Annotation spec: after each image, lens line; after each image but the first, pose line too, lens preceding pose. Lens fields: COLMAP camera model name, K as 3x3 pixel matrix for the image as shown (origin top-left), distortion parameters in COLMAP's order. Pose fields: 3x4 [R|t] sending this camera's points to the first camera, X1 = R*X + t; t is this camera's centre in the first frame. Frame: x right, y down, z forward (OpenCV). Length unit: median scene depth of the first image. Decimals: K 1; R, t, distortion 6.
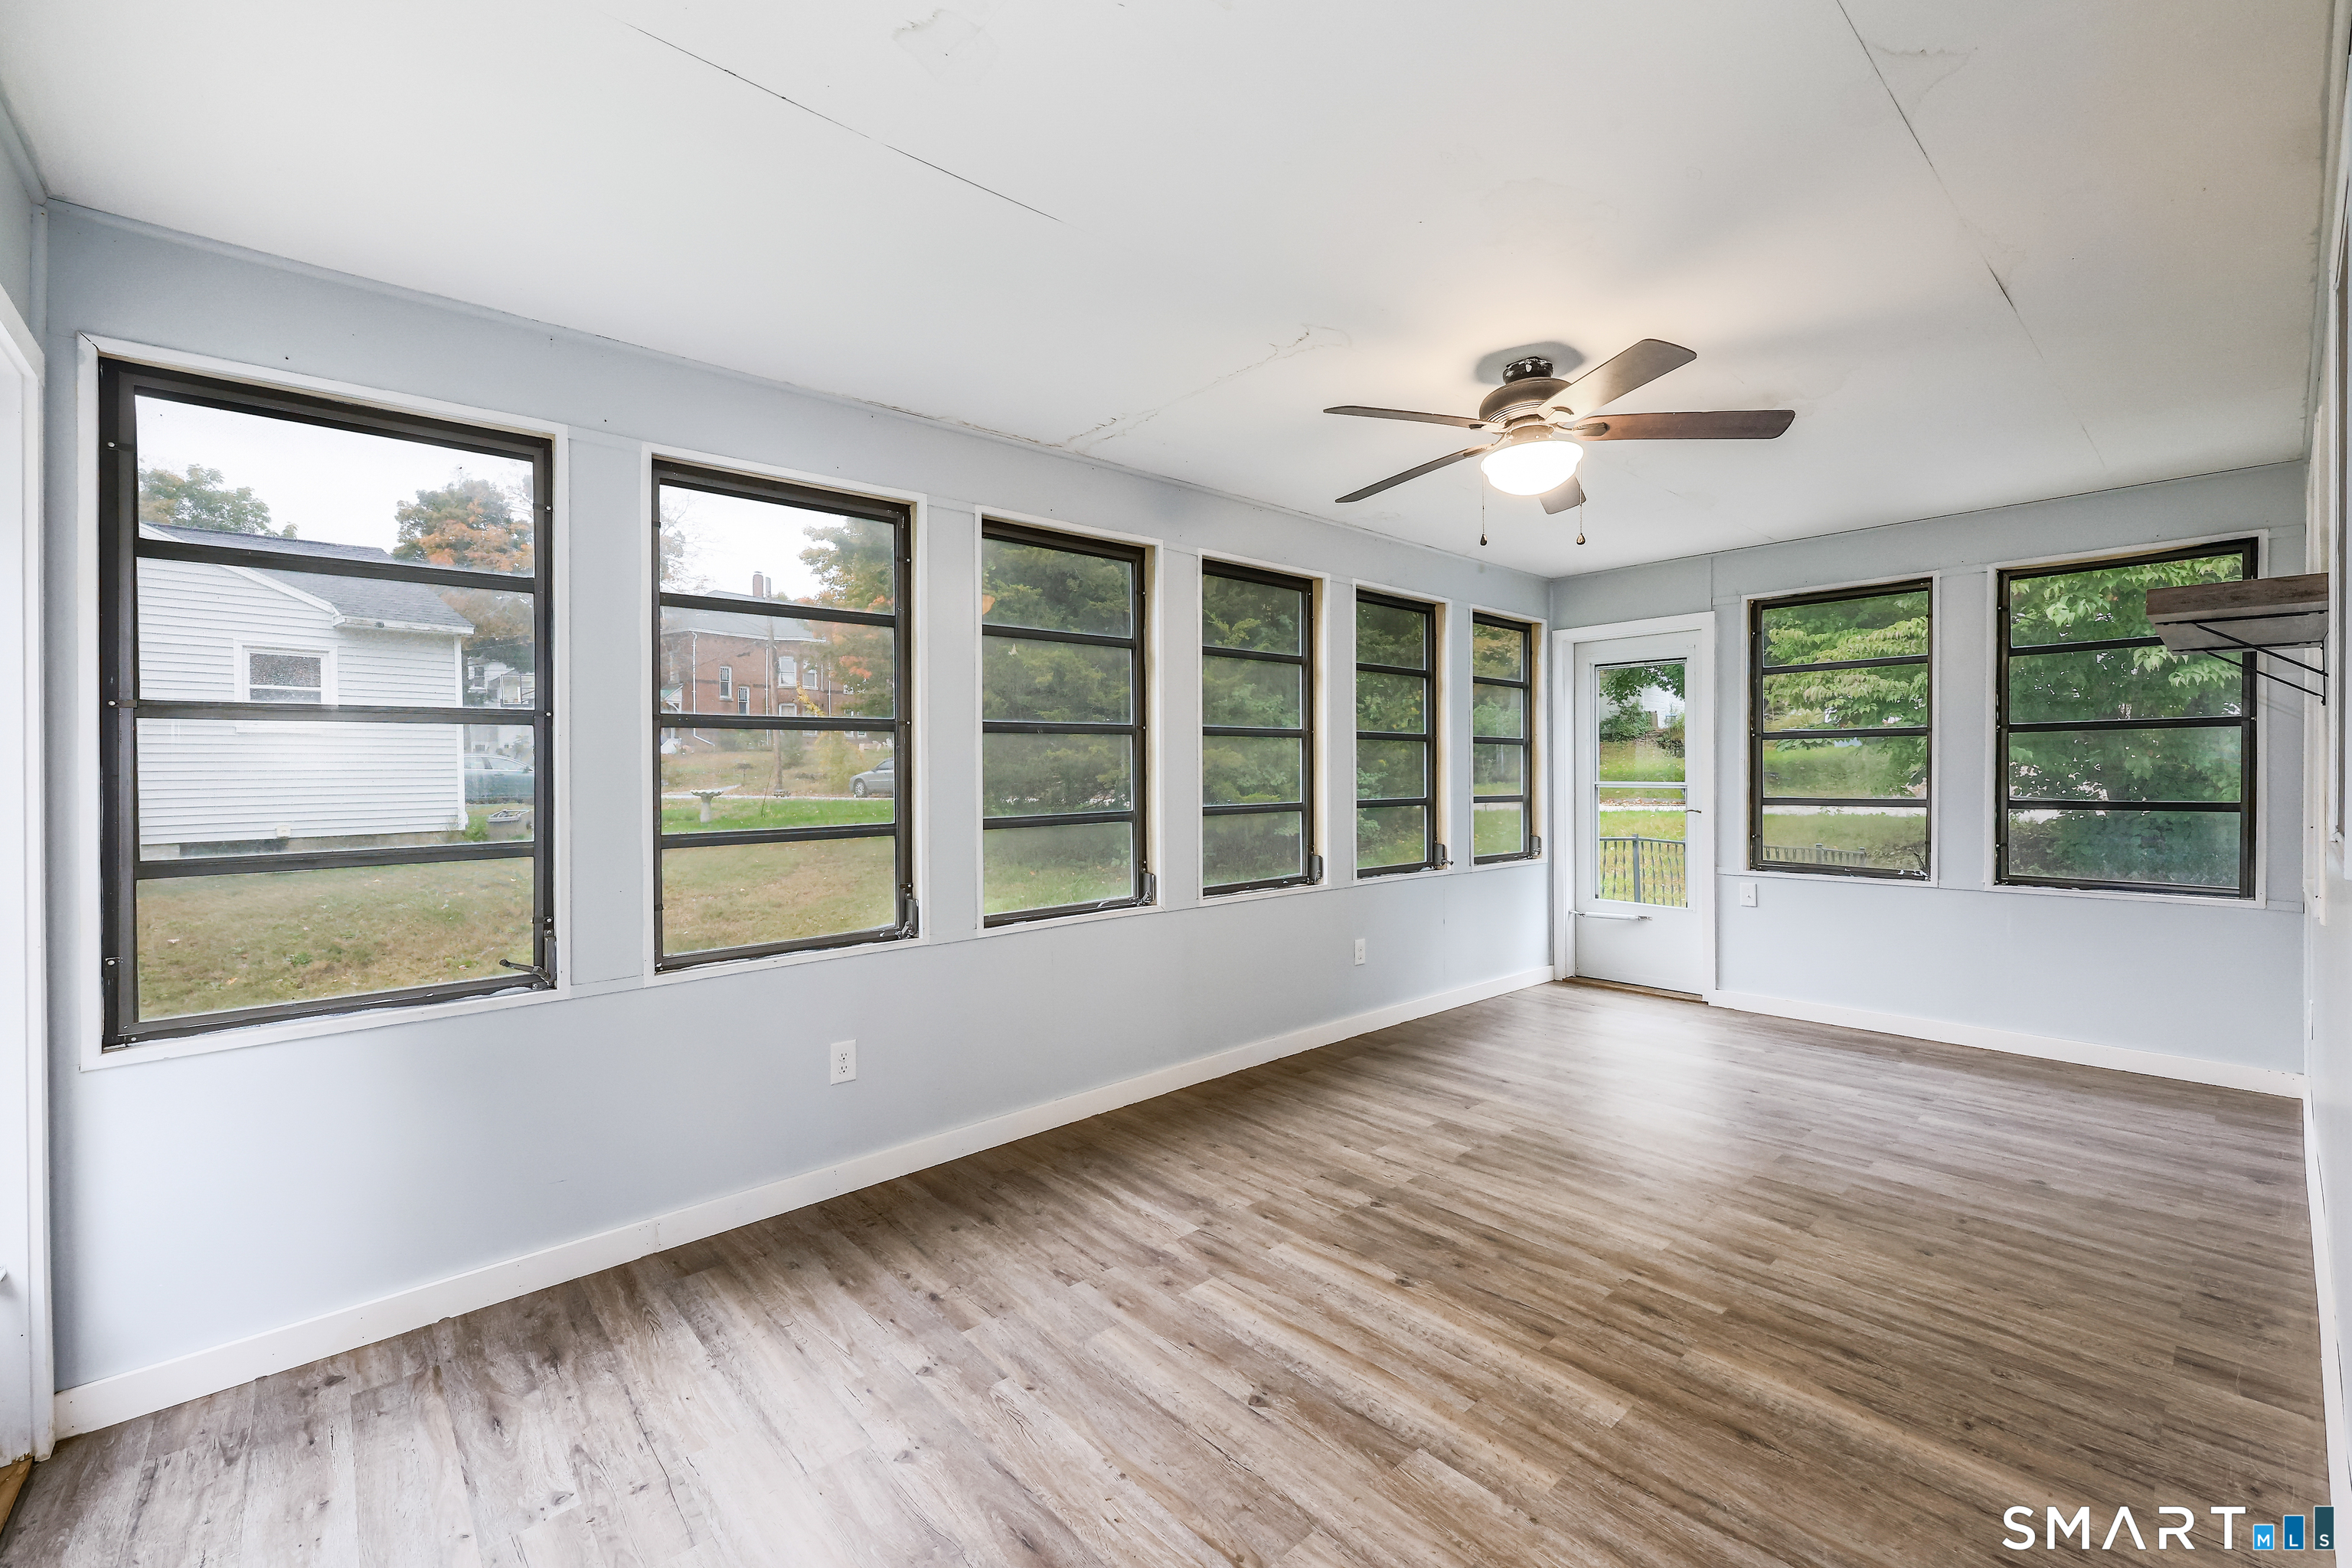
lens RADIAL K [[963.5, 0, 1192.1], [0, 963.5, 783.9], [0, 0, 1]] dist [0.001708, -0.001016]
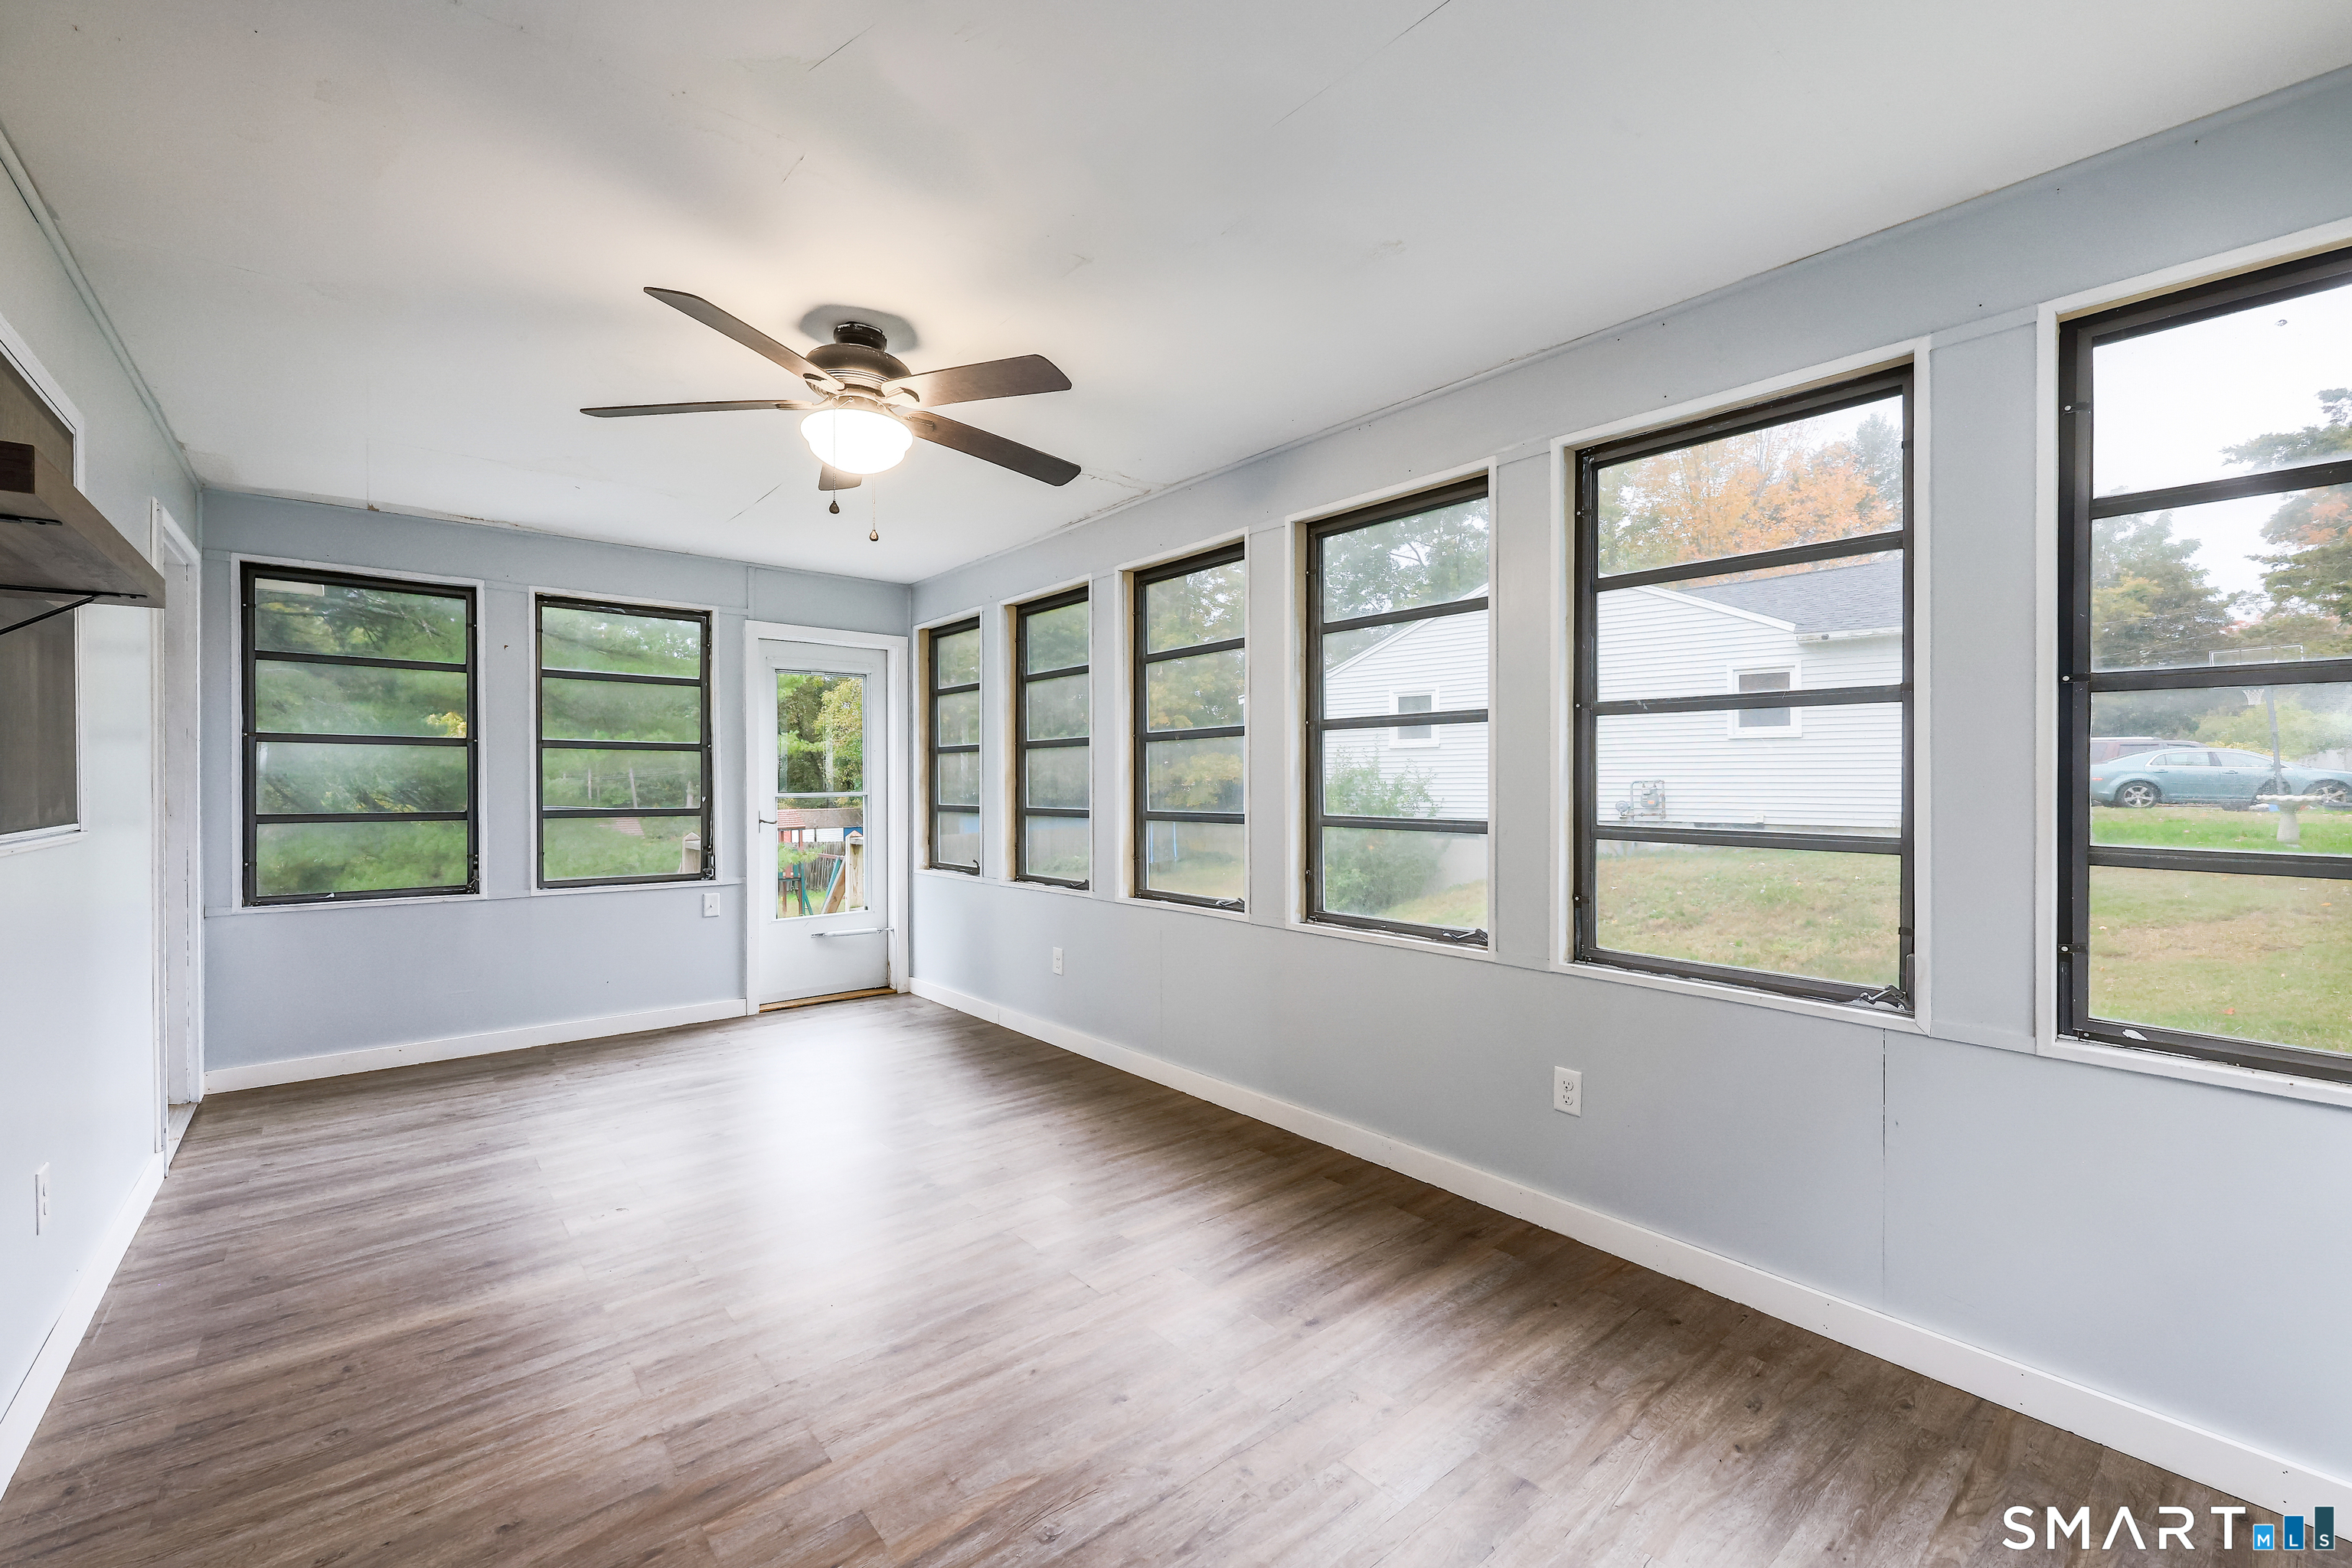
lens RADIAL K [[963.5, 0, 1192.9], [0, 963.5, 774.3], [0, 0, 1]] dist [0.001708, -0.001016]
pose [[-0.020670, 0.005910, -0.999769, 1.237757], [-0.010795, 0.999923, 0.006134, -0.025316], [0.999728, 0.010920, -0.020604, 1.301956]]
